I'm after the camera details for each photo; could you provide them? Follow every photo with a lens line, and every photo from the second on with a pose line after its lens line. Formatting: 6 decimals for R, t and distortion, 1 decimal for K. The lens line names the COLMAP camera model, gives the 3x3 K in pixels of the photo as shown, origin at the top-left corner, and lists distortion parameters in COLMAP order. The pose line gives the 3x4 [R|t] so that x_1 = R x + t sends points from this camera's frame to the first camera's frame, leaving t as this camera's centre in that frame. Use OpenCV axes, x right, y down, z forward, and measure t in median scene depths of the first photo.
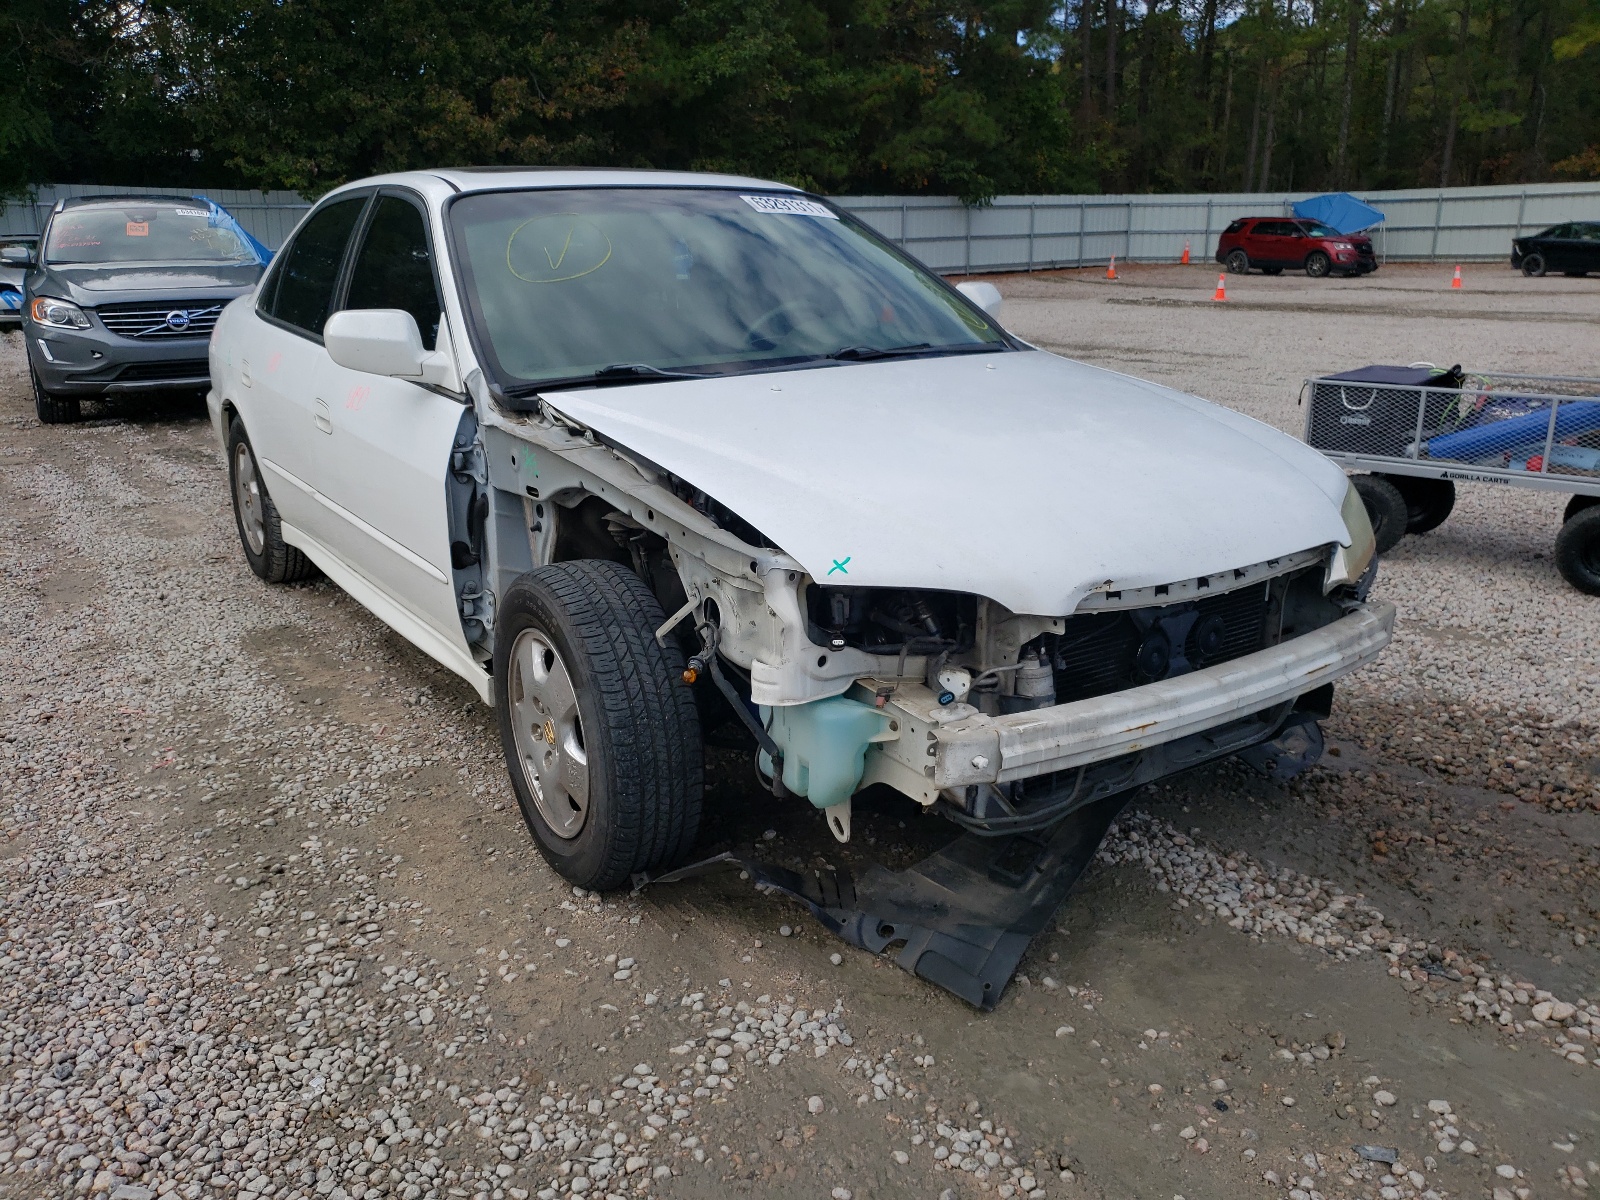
lens RADIAL K [[1212.9, 0, 794.1], [0, 1212.9, 659.4], [0, 0, 1]] dist [-0.026193, 0.053370]
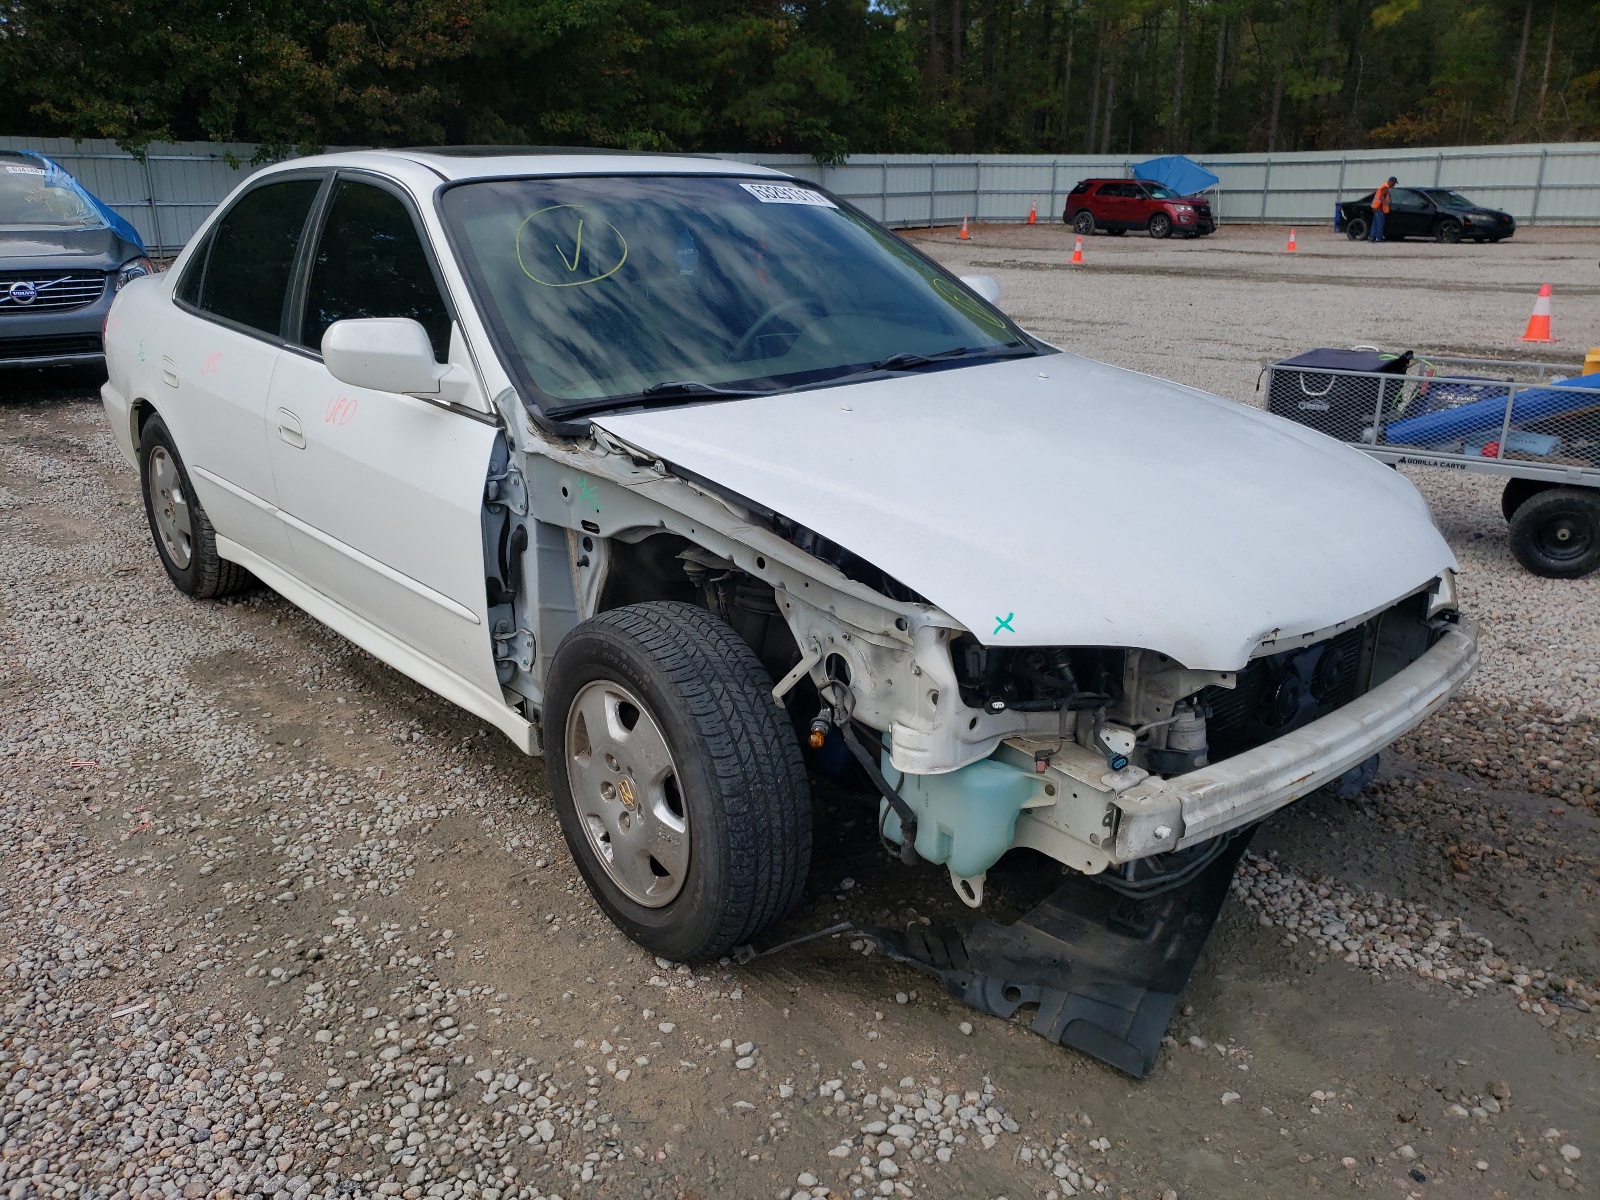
lens RADIAL K [[1212.9, 0, 794.1], [0, 1212.9, 659.4], [0, 0, 1]] dist [-0.026193, 0.053370]
pose [[0.993172, -0.034165, 0.111543, -0.164728], [0.030653, 0.998983, 0.033052, -0.062975], [-0.112558, -0.029407, 0.993210, 0.075727]]
